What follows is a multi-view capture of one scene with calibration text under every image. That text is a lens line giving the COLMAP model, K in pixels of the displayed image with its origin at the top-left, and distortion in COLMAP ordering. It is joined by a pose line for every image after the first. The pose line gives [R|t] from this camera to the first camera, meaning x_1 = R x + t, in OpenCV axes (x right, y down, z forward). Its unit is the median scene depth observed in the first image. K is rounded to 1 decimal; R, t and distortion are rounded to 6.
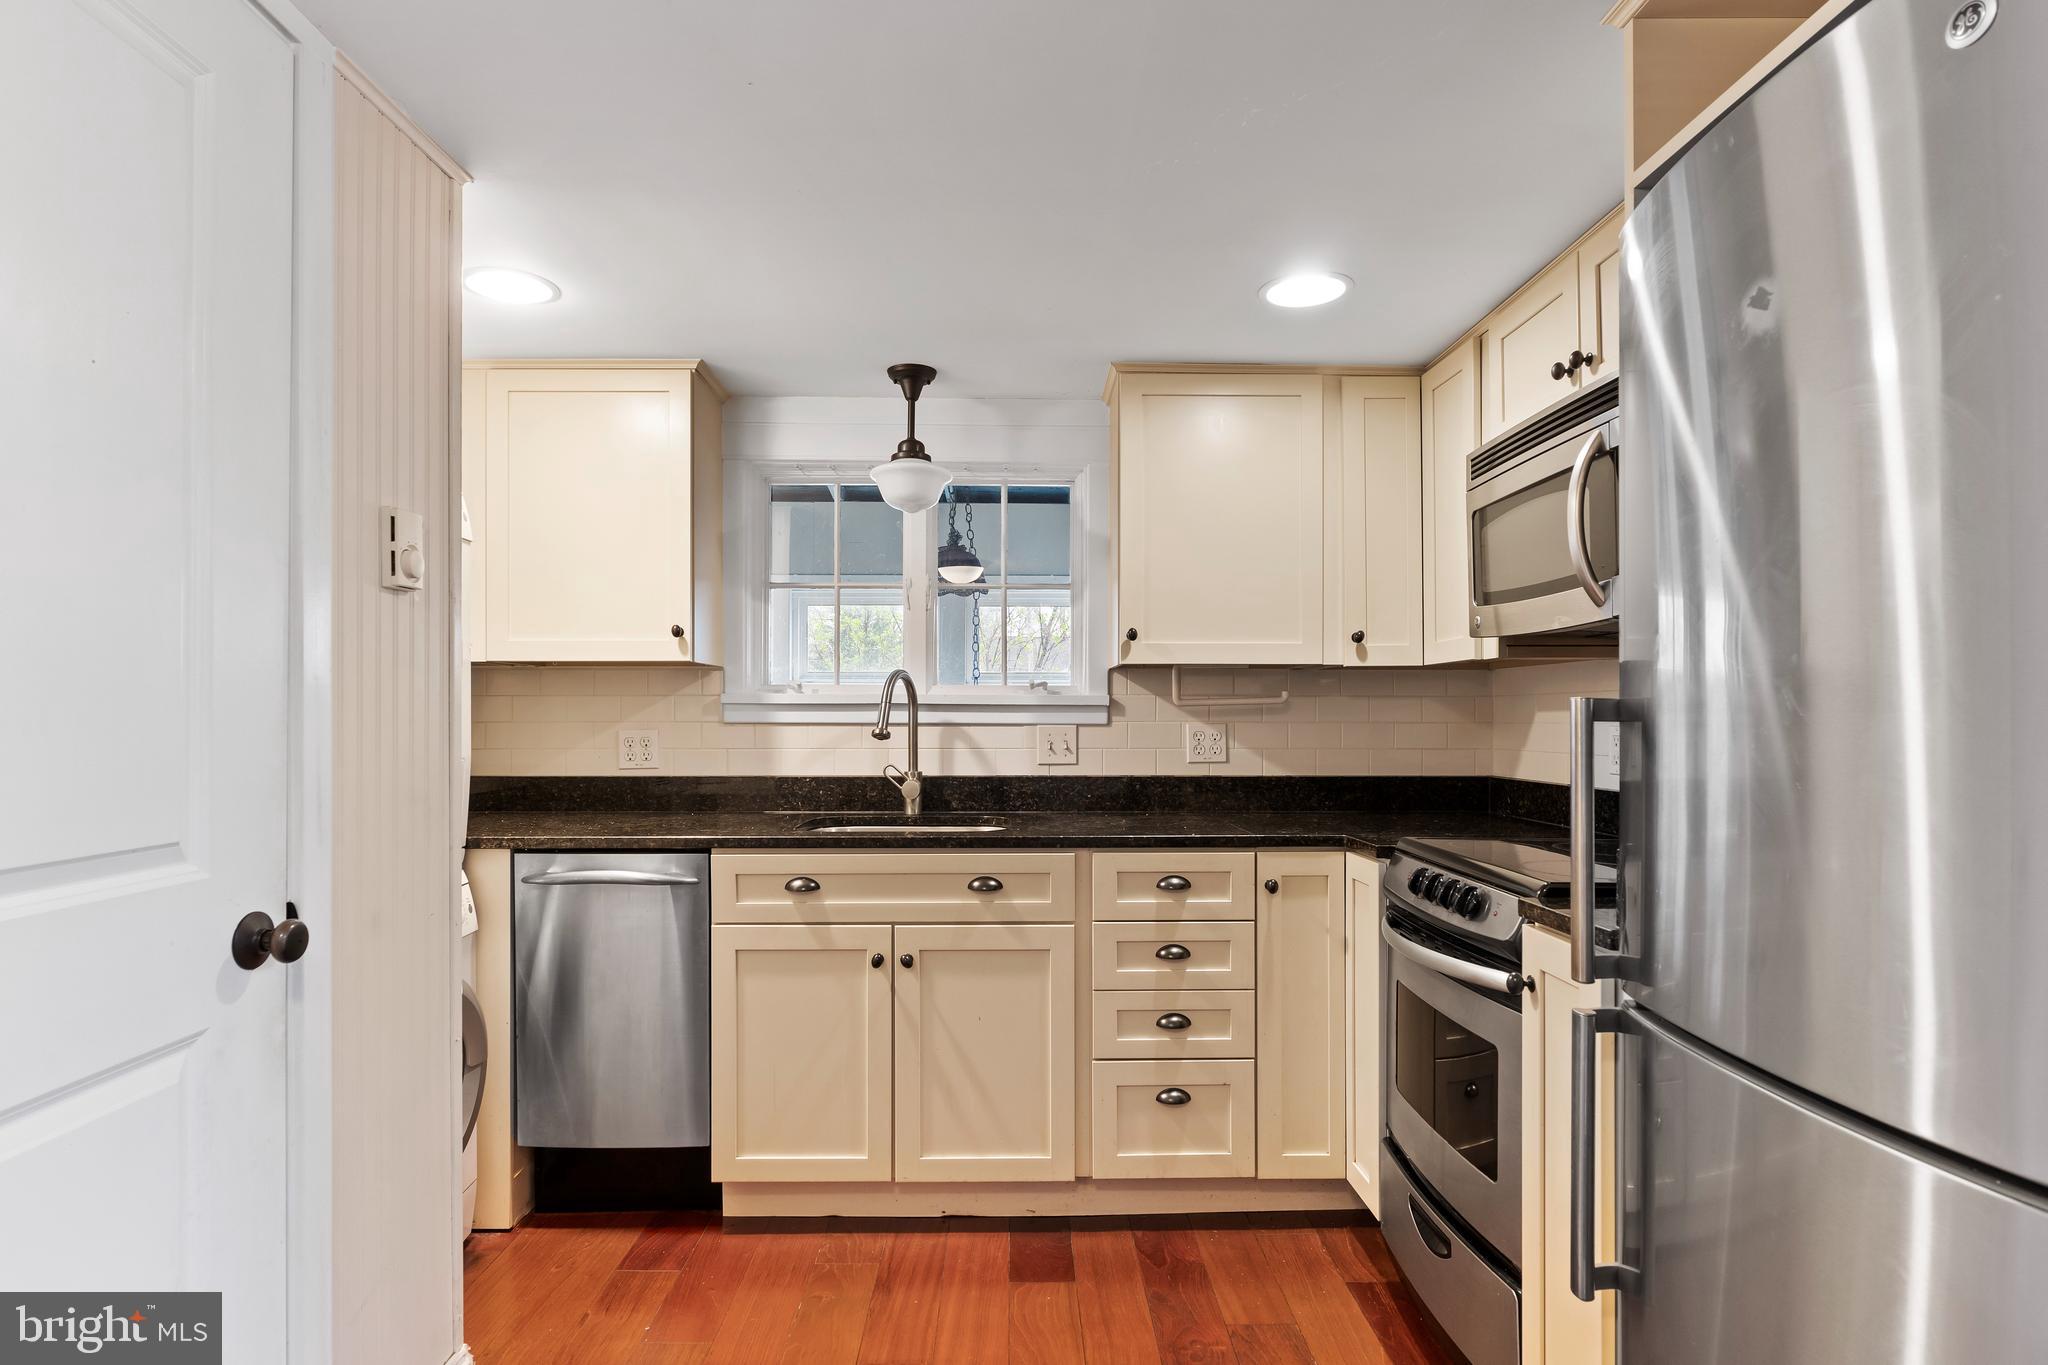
lens RADIAL K [[1054.6, 0, 1014.6], [0, 1054.6, 712.8], [0, 0, 1]] dist [-0.008832, 0.000799]
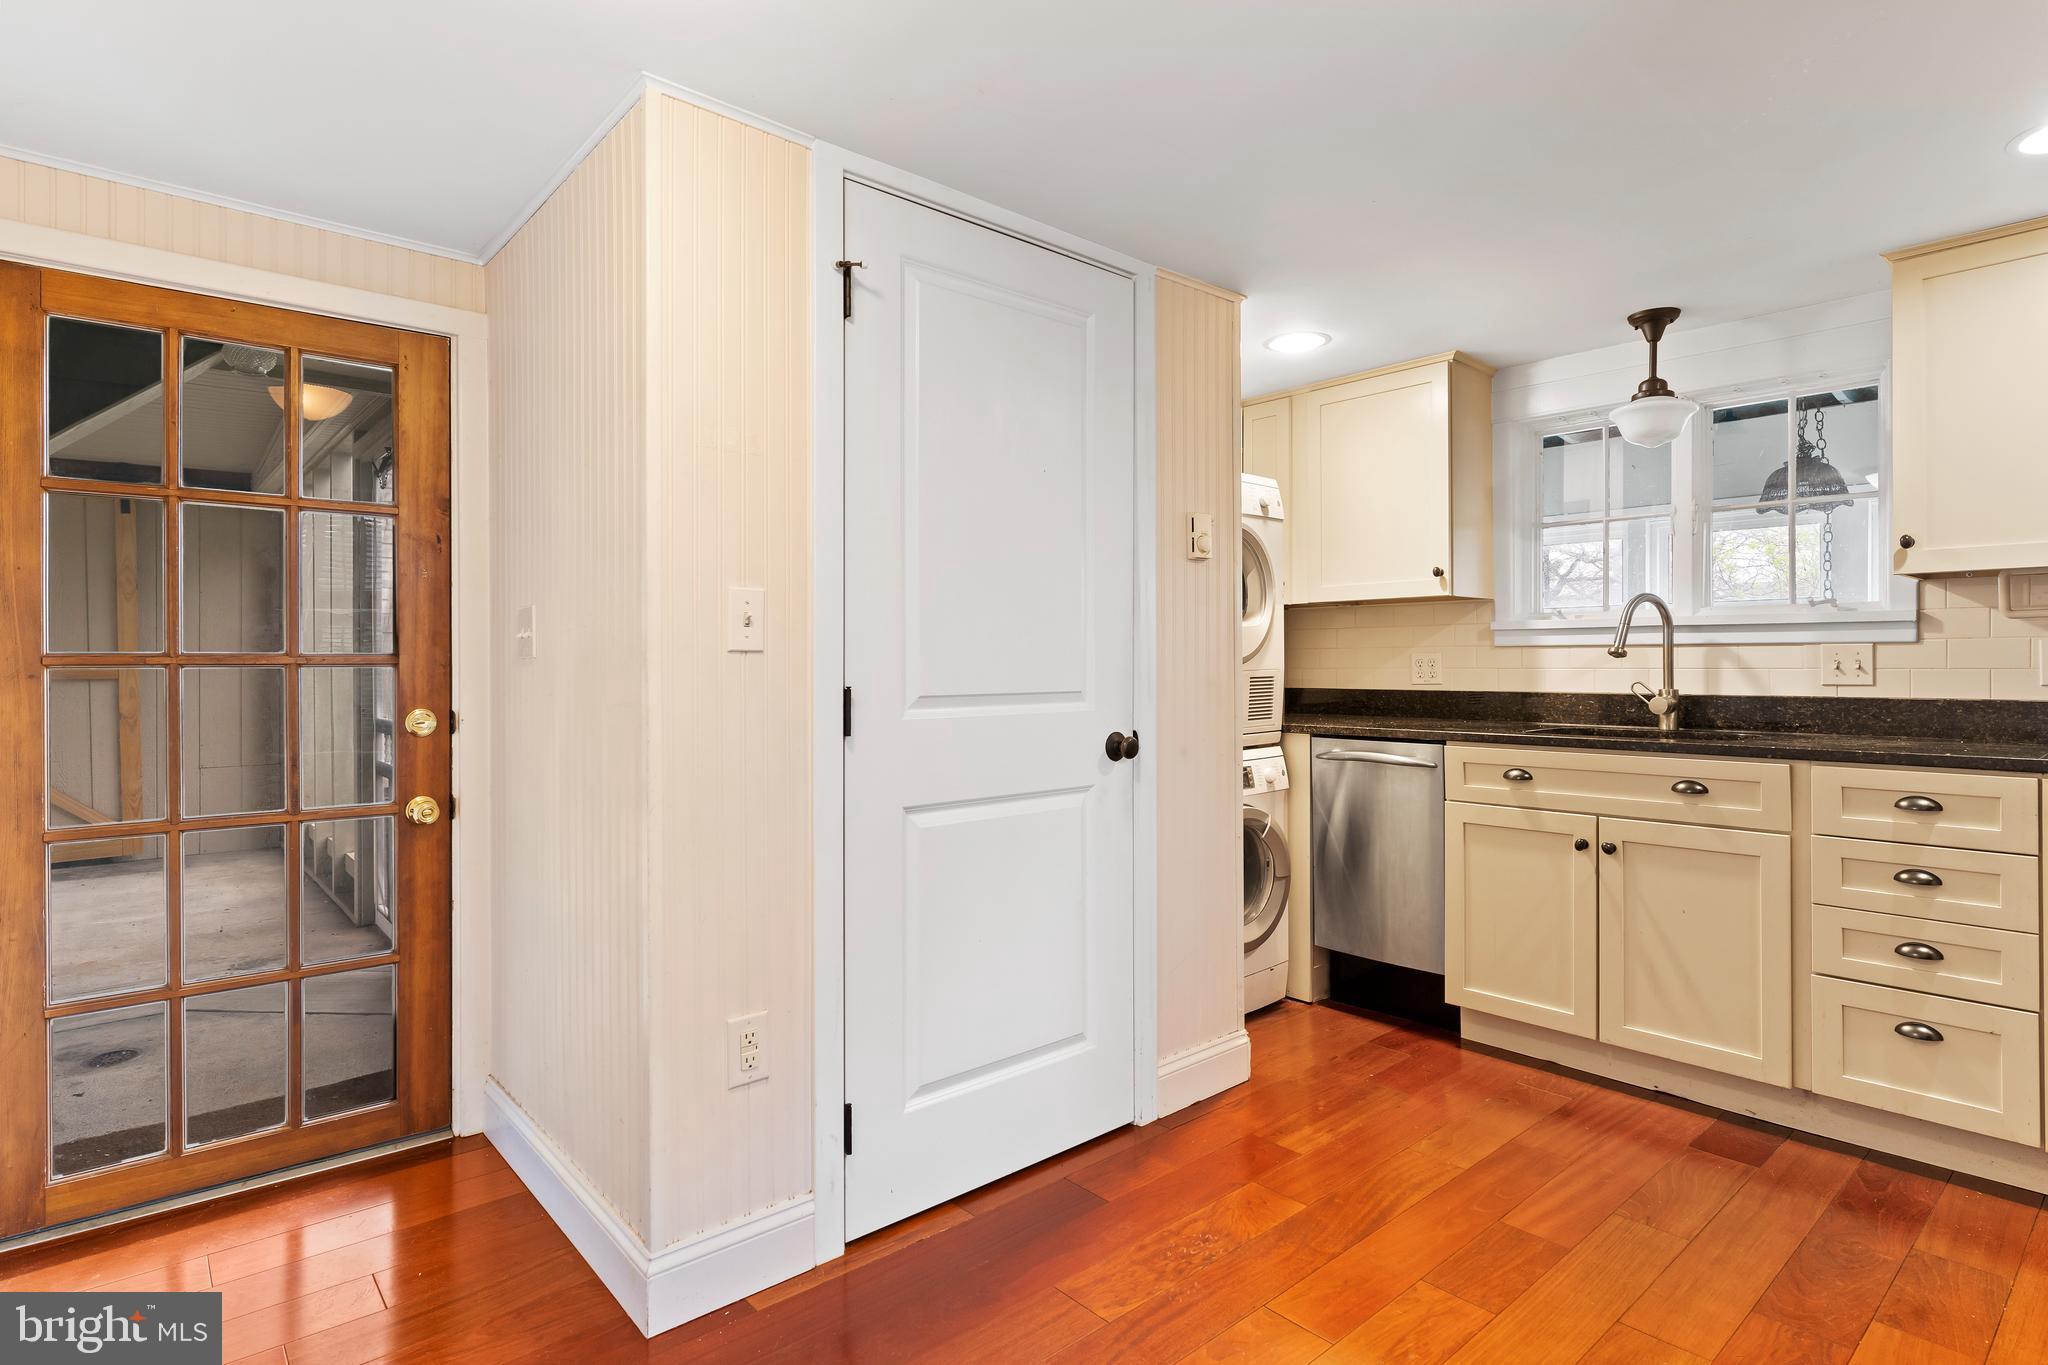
lens RADIAL K [[1048.8, 0, 1022.8], [0, 1048.8, 661.2], [0, 0, 1]] dist [0.001089, 0.000882]
pose [[0.652431, -0.004615, -0.757834, 0.339764], [0.004677, 0.999987, -0.002063, 0.032515], [0.757833, -0.002198, 0.652444, -0.213915]]
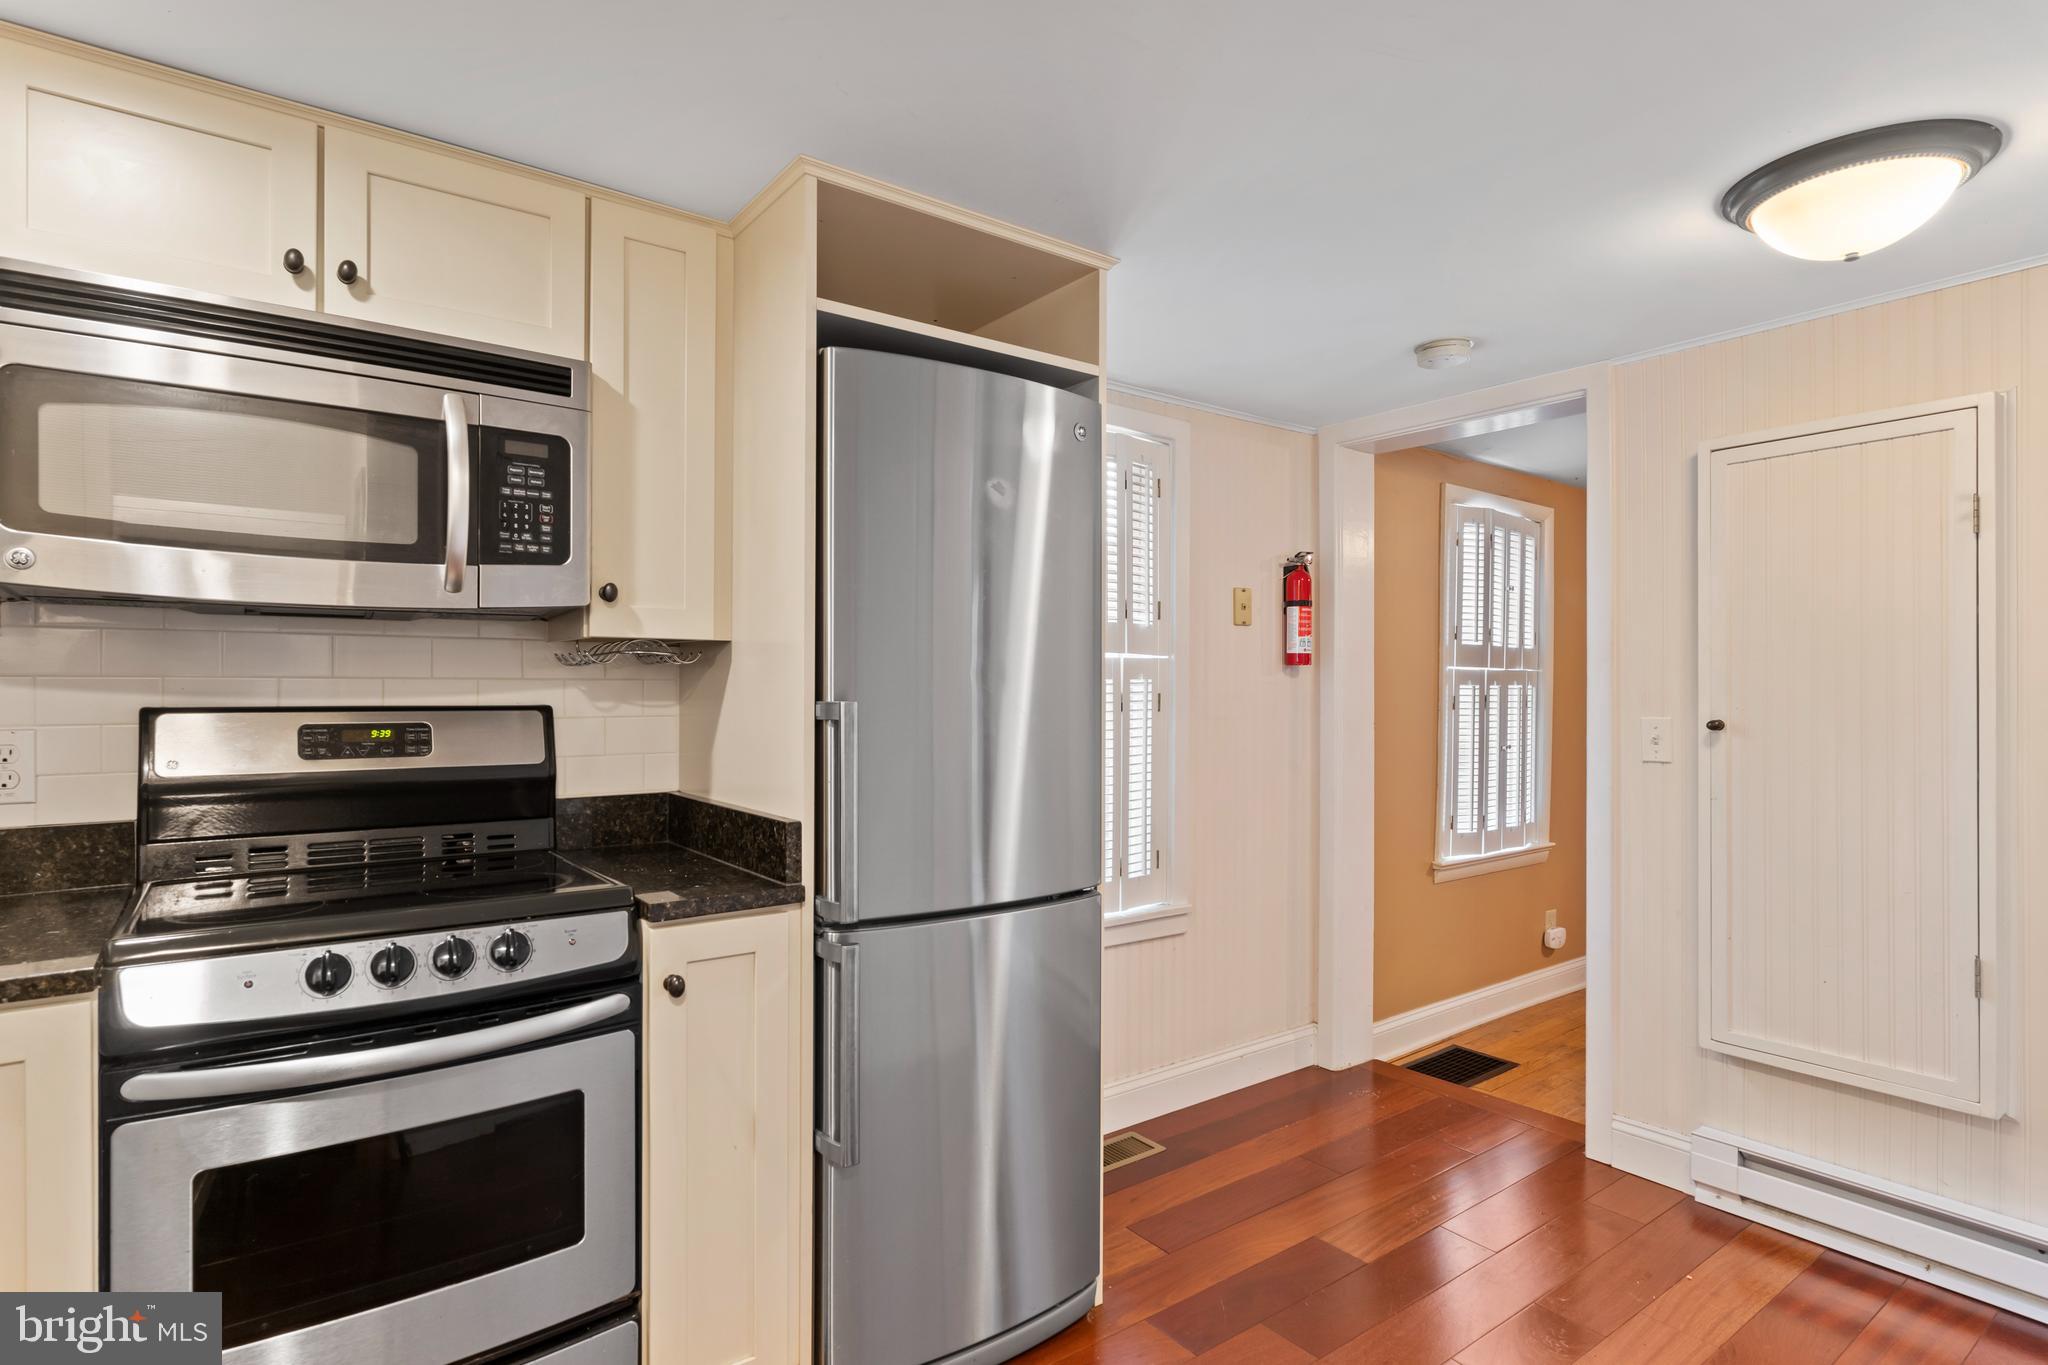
lens RADIAL K [[1051.7, 0, 1005.5], [0, 1051.7, 677.5], [0, 0, 1]] dist [-0.010241, 0.000171]
pose [[-0.590812, 0.007459, 0.806775, -0.327085], [-0.002039, 0.999940, -0.010738, -0.015401], [-0.806807, -0.007989, -0.590761, 0.855816]]
